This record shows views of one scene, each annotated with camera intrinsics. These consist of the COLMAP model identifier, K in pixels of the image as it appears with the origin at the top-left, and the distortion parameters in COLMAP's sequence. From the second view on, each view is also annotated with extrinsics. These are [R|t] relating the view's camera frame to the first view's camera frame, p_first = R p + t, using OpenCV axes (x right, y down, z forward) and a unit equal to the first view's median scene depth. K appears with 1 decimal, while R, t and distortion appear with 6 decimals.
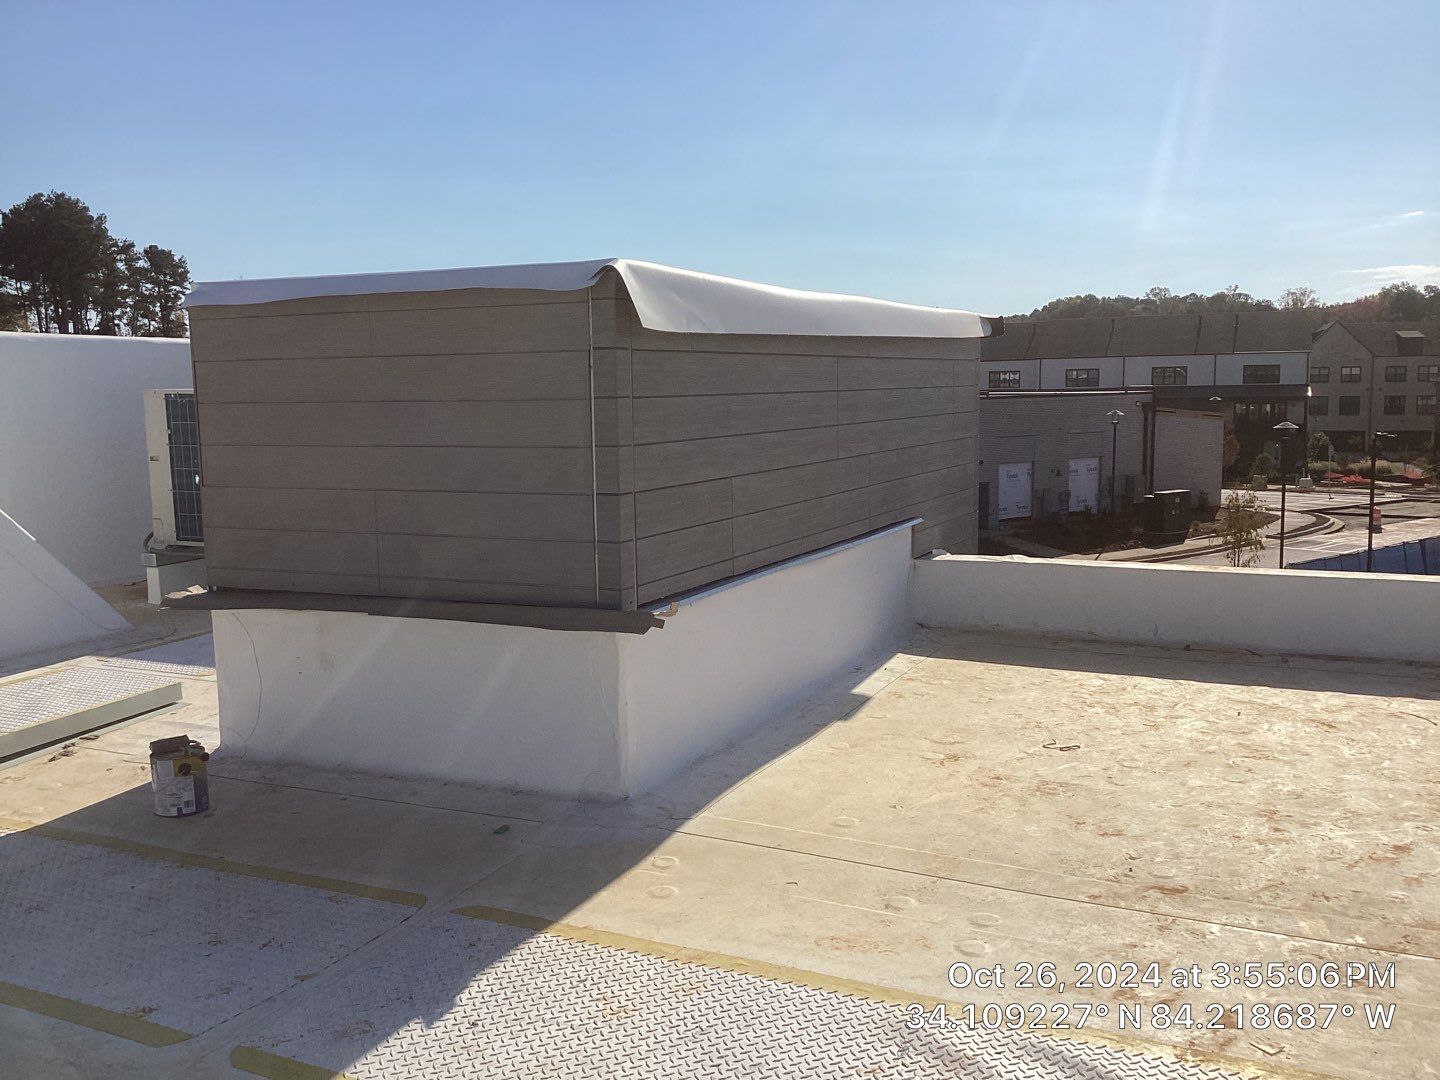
lens RADIAL K [[1303.9, 0, 692.8], [0, 1303.9, 538.4], [0, 0, 1]] dist [0.113746, -0.182648]
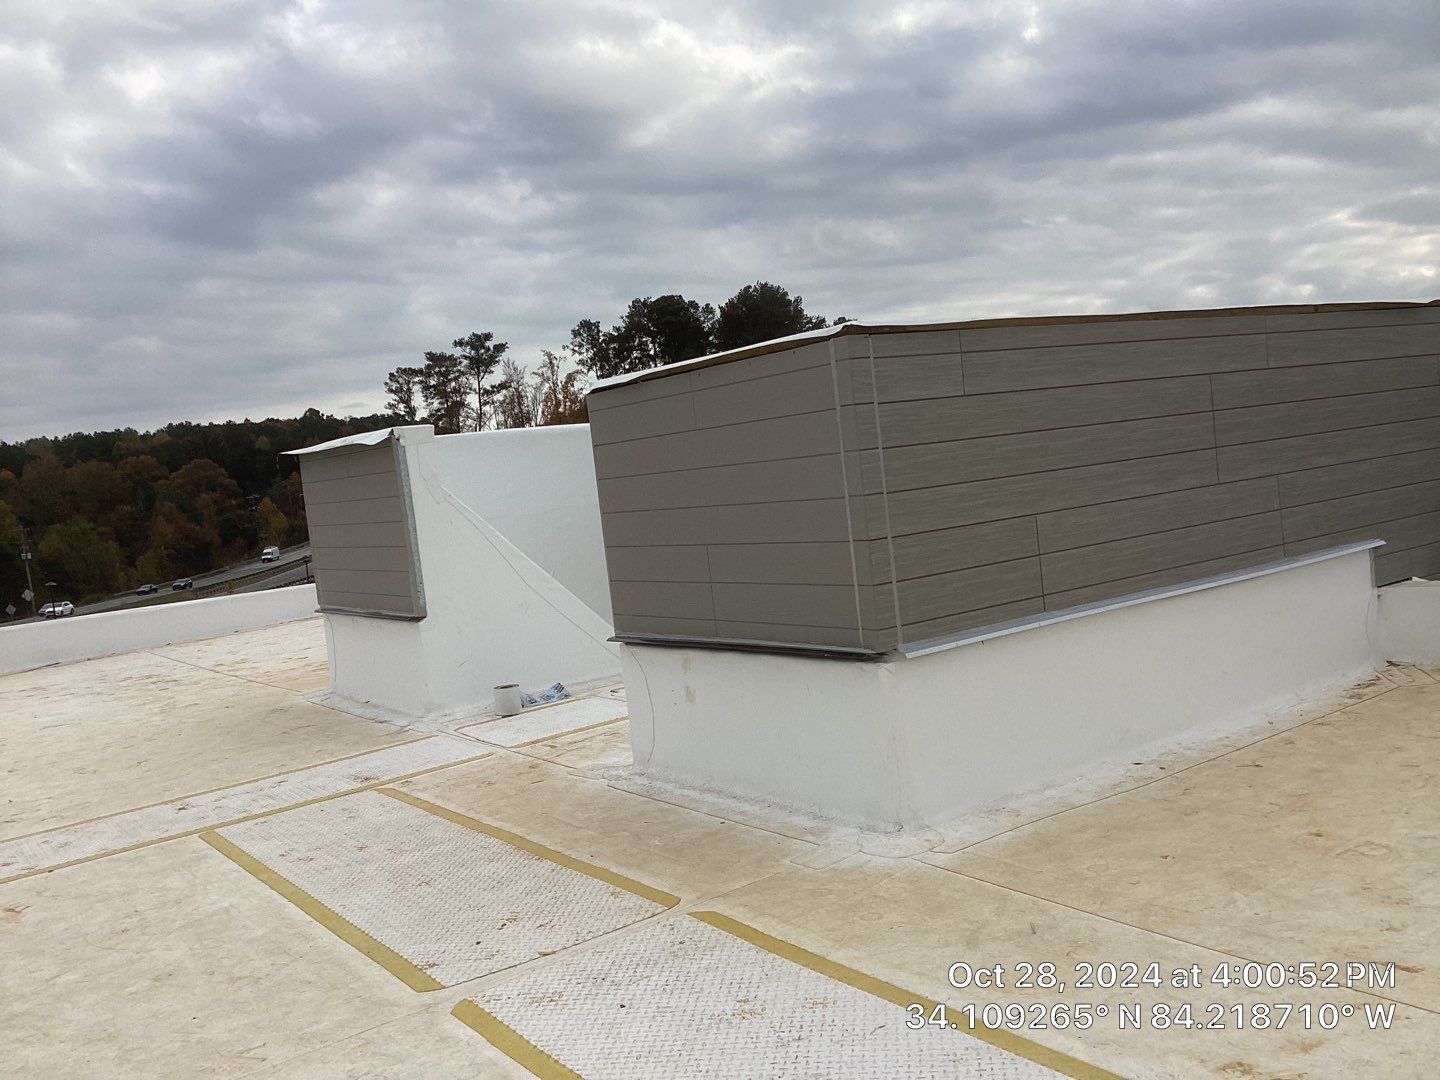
lens RADIAL K [[1265.3, 0, 697.1], [0, 1265.3, 545.3], [0, 0, 1]] dist [0.114146, 0.004473]
pose [[0.882599, -0.047912, -0.467680, 0.390495], [0.035715, 0.998752, -0.034918, 0.002924], [0.468769, 0.014116, 0.883208, 0.013627]]
